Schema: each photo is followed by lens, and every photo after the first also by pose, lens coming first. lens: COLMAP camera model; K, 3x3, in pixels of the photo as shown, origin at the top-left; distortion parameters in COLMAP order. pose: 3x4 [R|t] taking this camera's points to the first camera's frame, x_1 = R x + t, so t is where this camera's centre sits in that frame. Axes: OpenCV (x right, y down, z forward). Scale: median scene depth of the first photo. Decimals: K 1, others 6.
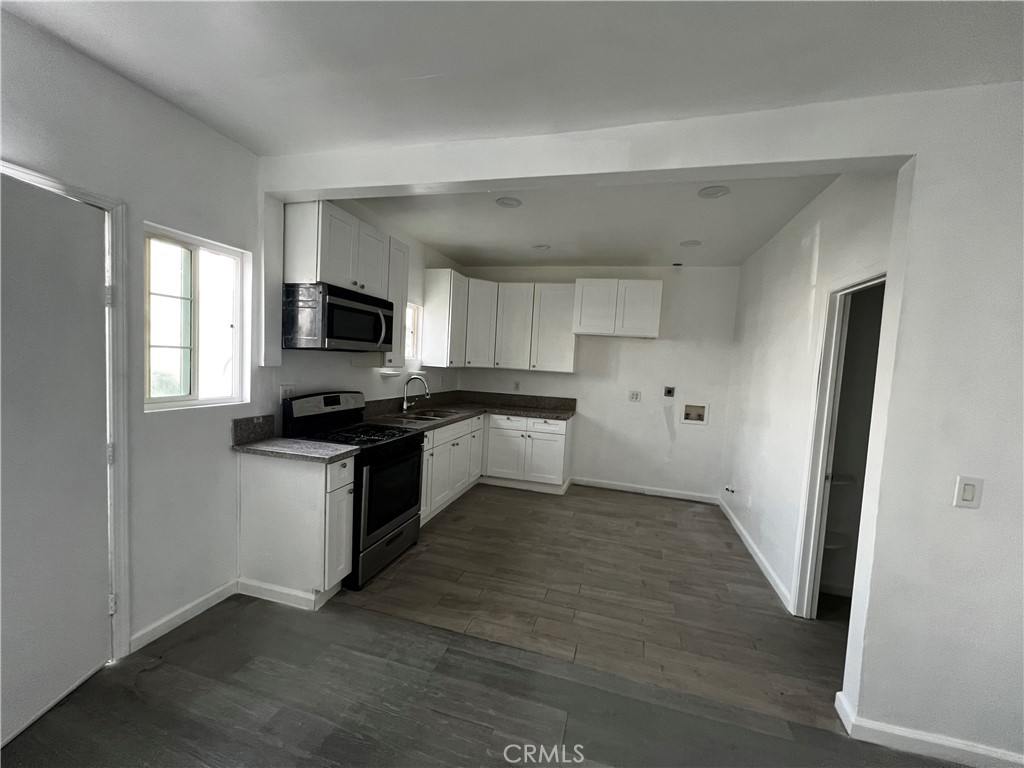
lens RADIAL K [[412.9, 0, 512.9], [0, 412.9, 387.0], [0, 0, 1]] dist [0.000907, -0.000082]
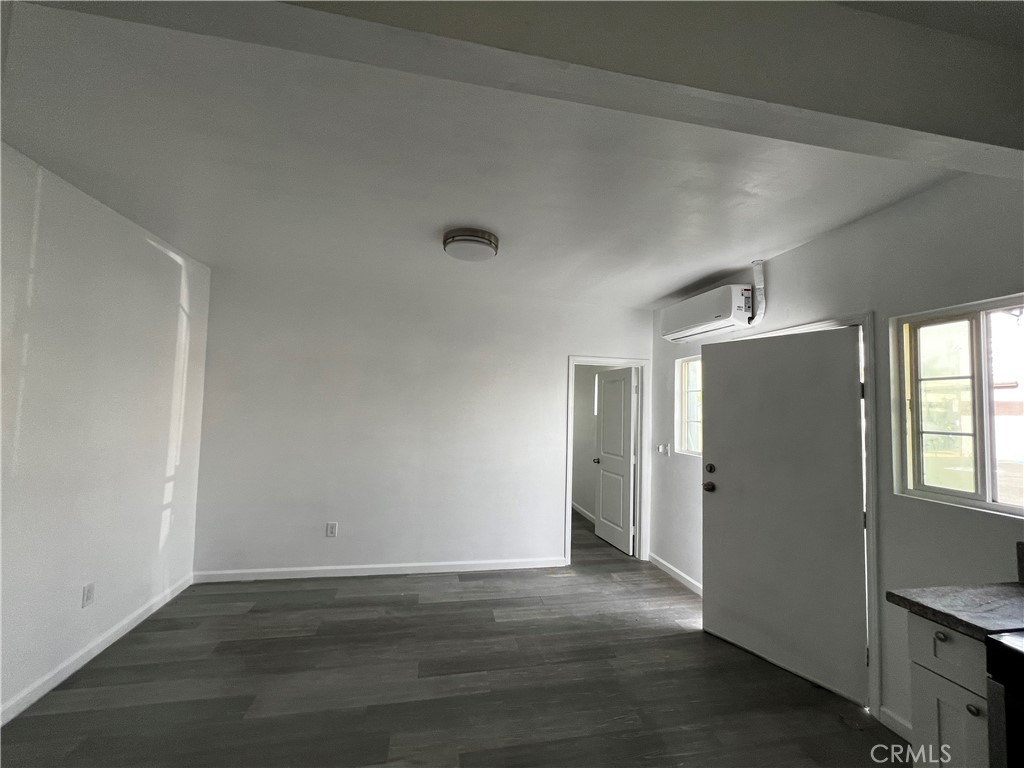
lens RADIAL K [[412.9, 0, 512.9], [0, 412.9, 387.0], [0, 0, 1]] dist [0.000907, -0.000082]
pose [[-0.886889, -0.101297, -0.450741, 0.424865], [-0.103852, 0.994409, -0.019136, -0.080476], [0.450159, 0.029839, -0.892450, 1.338960]]
